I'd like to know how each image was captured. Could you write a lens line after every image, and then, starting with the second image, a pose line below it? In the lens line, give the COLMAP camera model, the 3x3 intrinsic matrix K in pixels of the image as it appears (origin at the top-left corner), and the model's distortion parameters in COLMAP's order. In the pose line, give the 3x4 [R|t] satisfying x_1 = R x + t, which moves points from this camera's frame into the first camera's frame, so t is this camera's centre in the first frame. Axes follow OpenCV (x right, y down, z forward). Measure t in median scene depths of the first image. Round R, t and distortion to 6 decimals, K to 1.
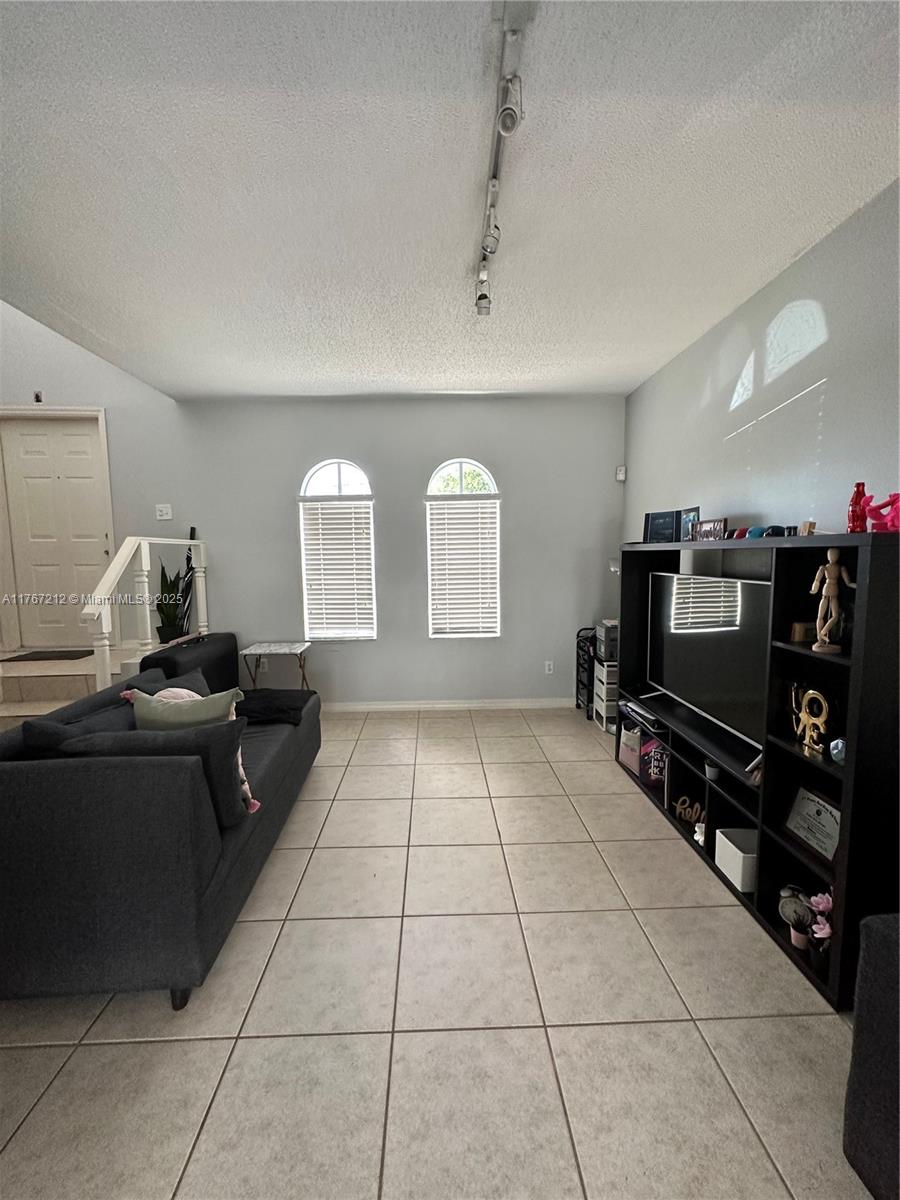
lens RADIAL K [[474.2, 0, 452.5], [0, 474.2, 599.7], [0, 0, 1]] dist [-0.000803, 0.000200]
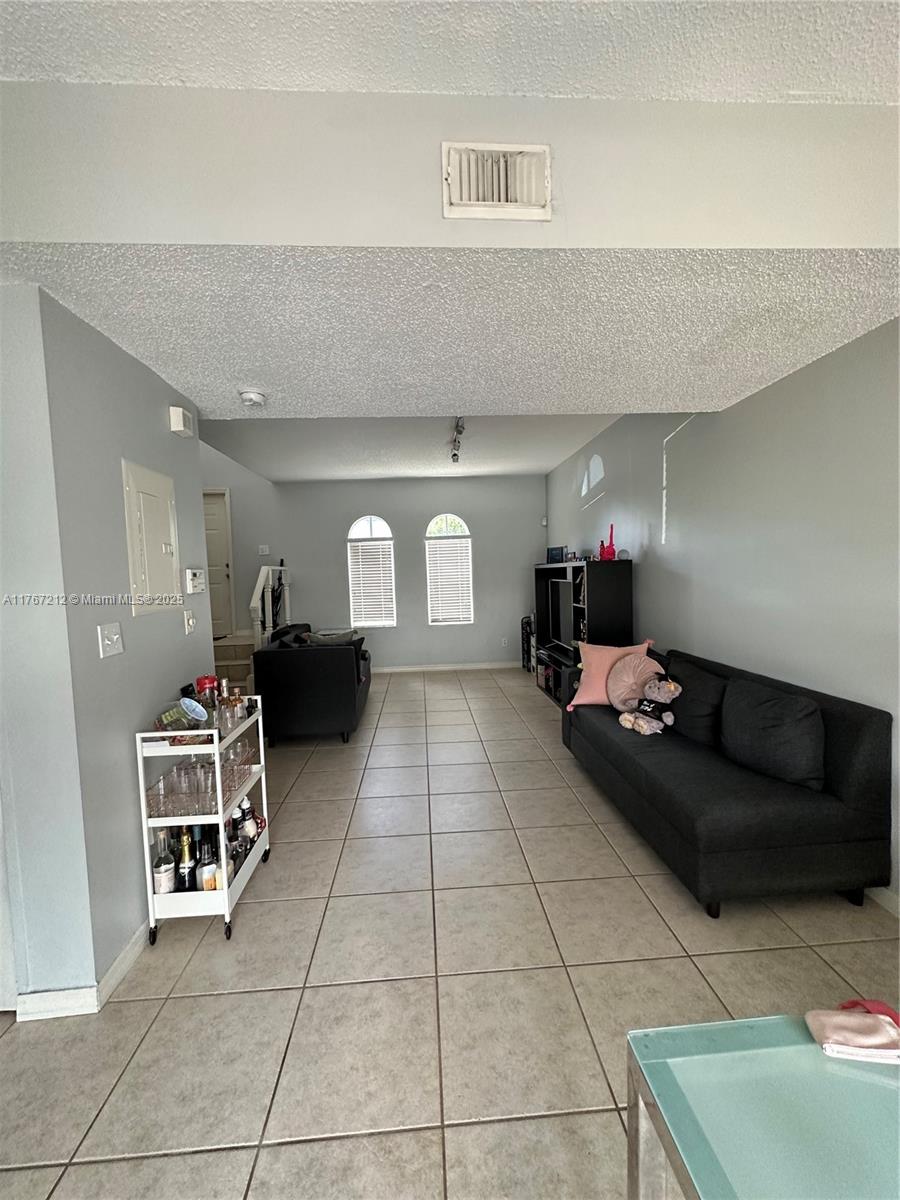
lens RADIAL K [[474.2, 0, 449.1], [0, 474.2, 600.7], [0, 0, 1]] dist [-0.000803, 0.000200]
pose [[0.999611, -0.021519, 0.017770, -0.008745], [0.022200, 0.998991, -0.039051, 0.064862], [-0.016912, 0.039431, 0.999079, -0.622690]]
